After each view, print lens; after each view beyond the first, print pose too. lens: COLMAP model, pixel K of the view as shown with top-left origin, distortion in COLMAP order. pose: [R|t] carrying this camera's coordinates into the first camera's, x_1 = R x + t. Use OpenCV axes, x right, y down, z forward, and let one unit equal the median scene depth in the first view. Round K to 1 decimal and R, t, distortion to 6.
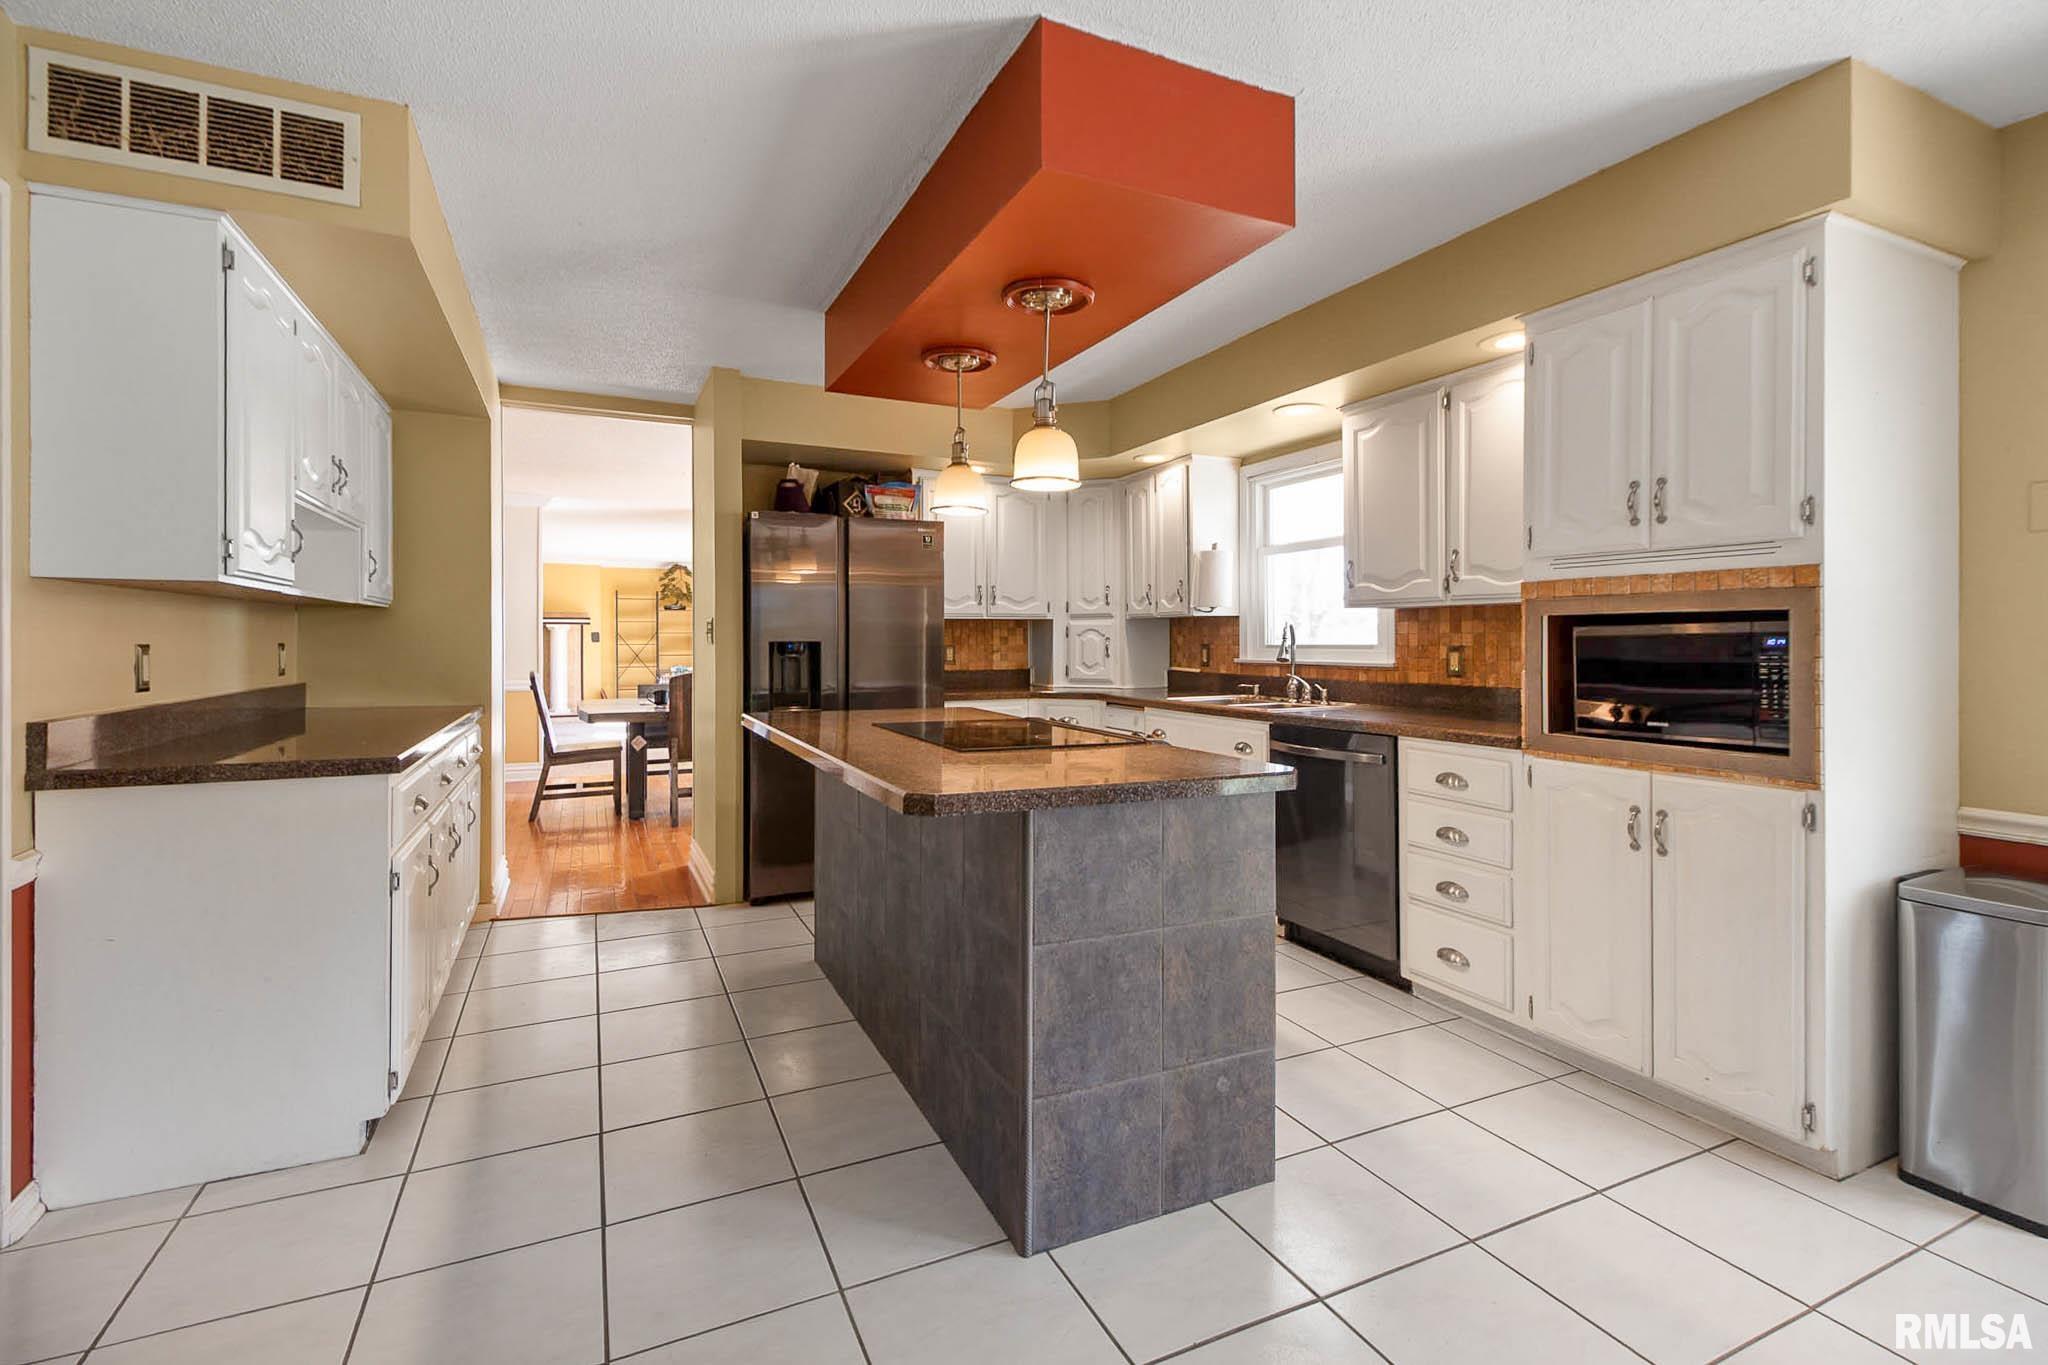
lens RADIAL K [[930.3, 0, 1030.7], [0, 930.3, 642.1], [0, 0, 1]] dist [0.011737, -0.004358]
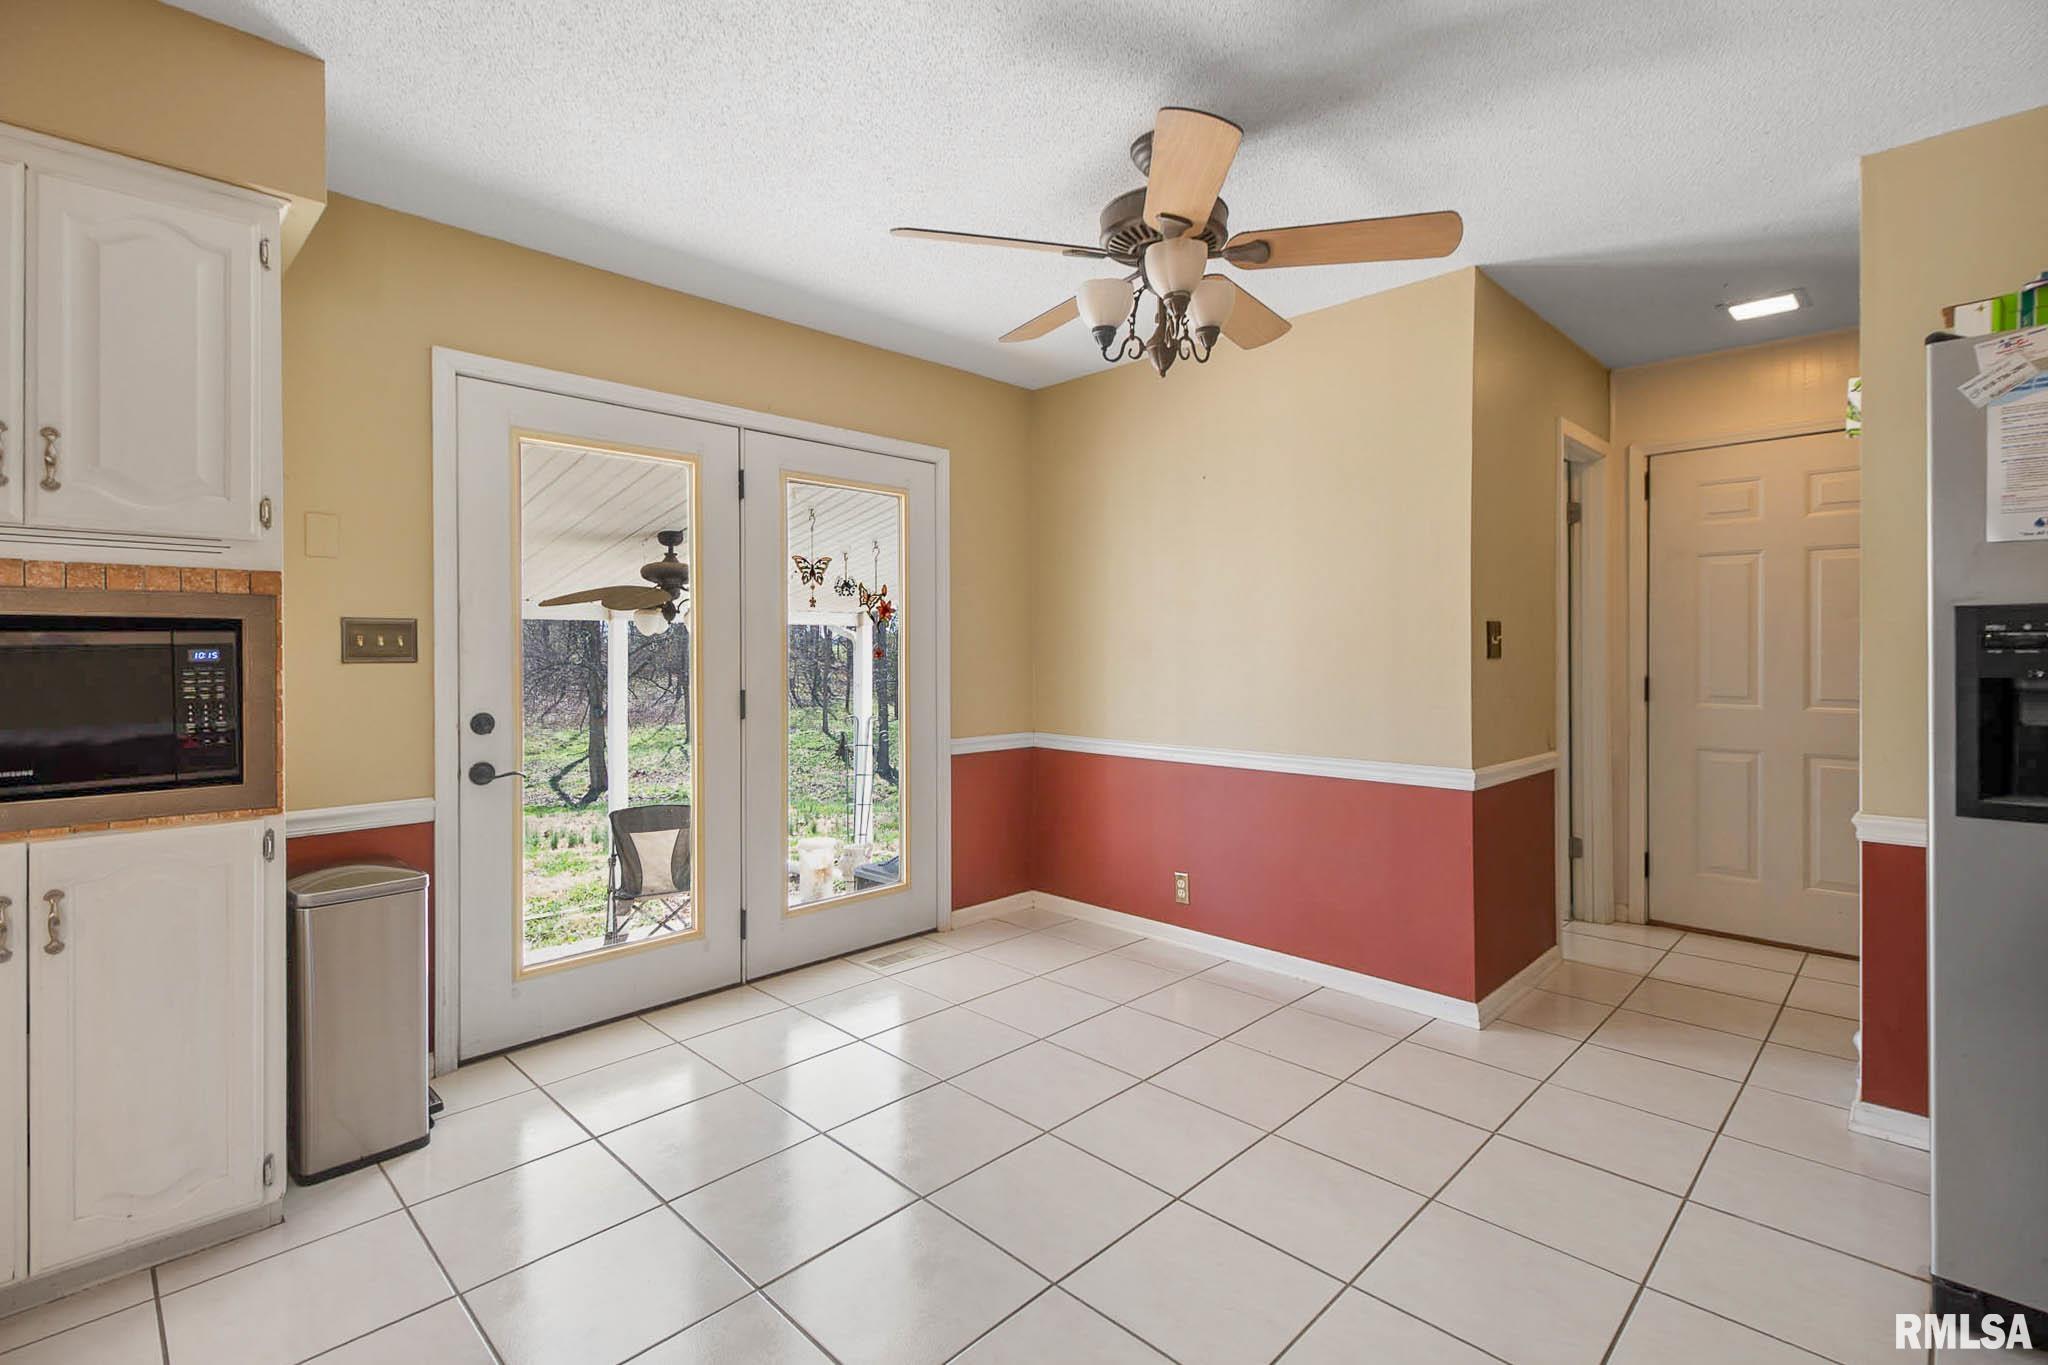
lens RADIAL K [[930.3, 0, 1012.4], [0, 930.3, 653.9], [0, 0, 1]] dist [0.011737, -0.004358]
pose [[-0.327442, 0.000006, 0.944871, -0.156723], [0.005418, 0.999984, 0.001871, 0.000345], [-0.944856, 0.005732, -0.327437, 0.343563]]
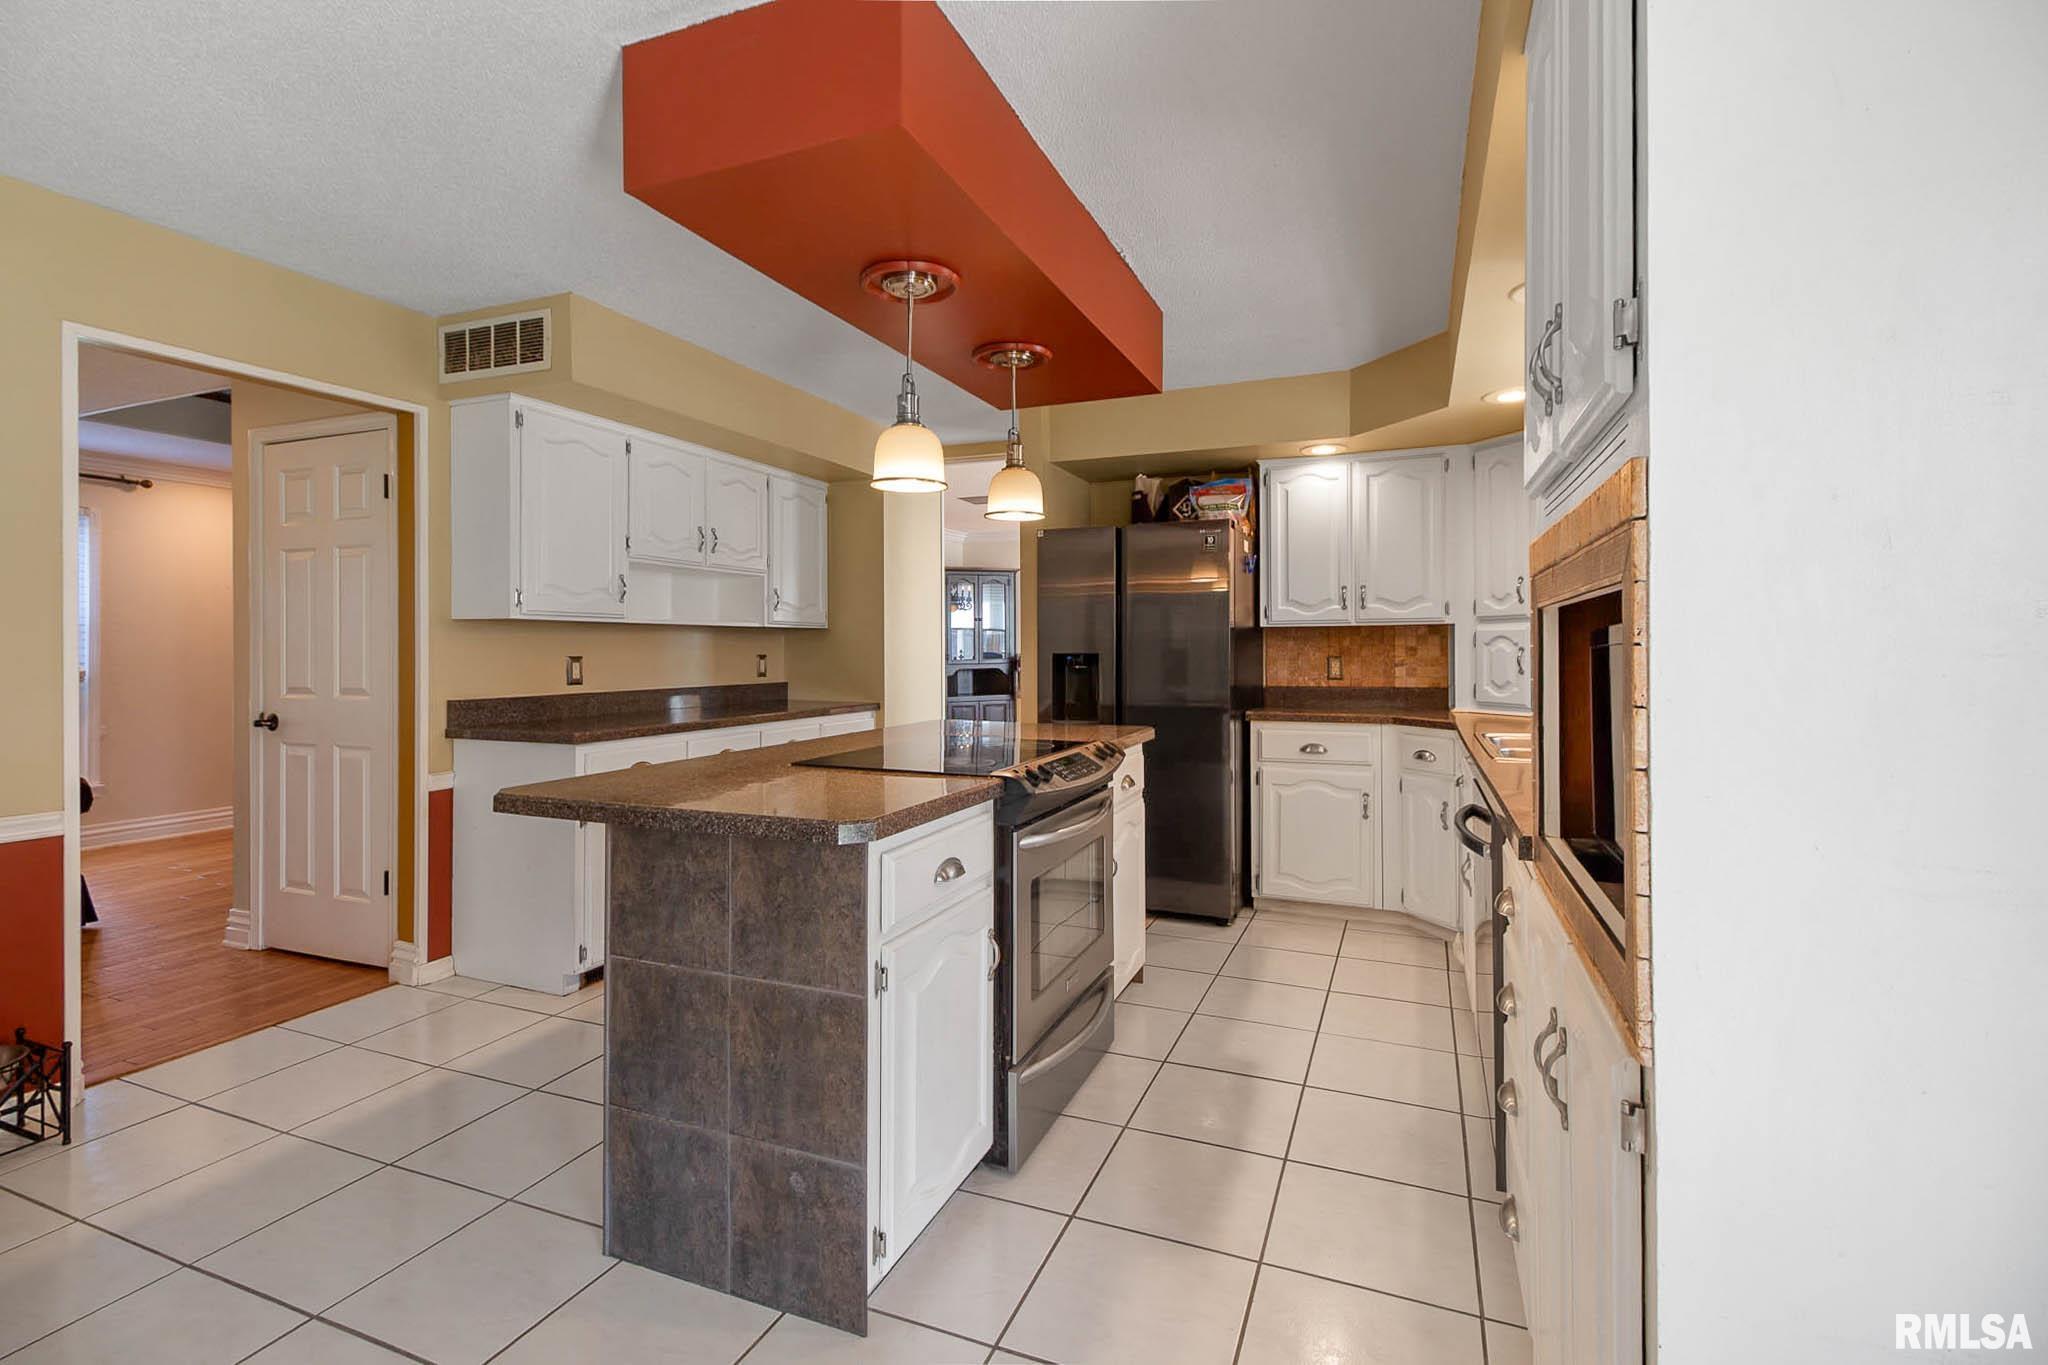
lens RADIAL K [[930.3, 0, 1030.0], [0, 930.3, 642.4], [0, 0, 1]] dist [0.011737, -0.004358]
pose [[0.679739, -0.007041, -0.733420, 0.527336], [0.001148, 0.999963, -0.008536, -0.004405], [0.733453, 0.004961, 0.679722, 0.312269]]
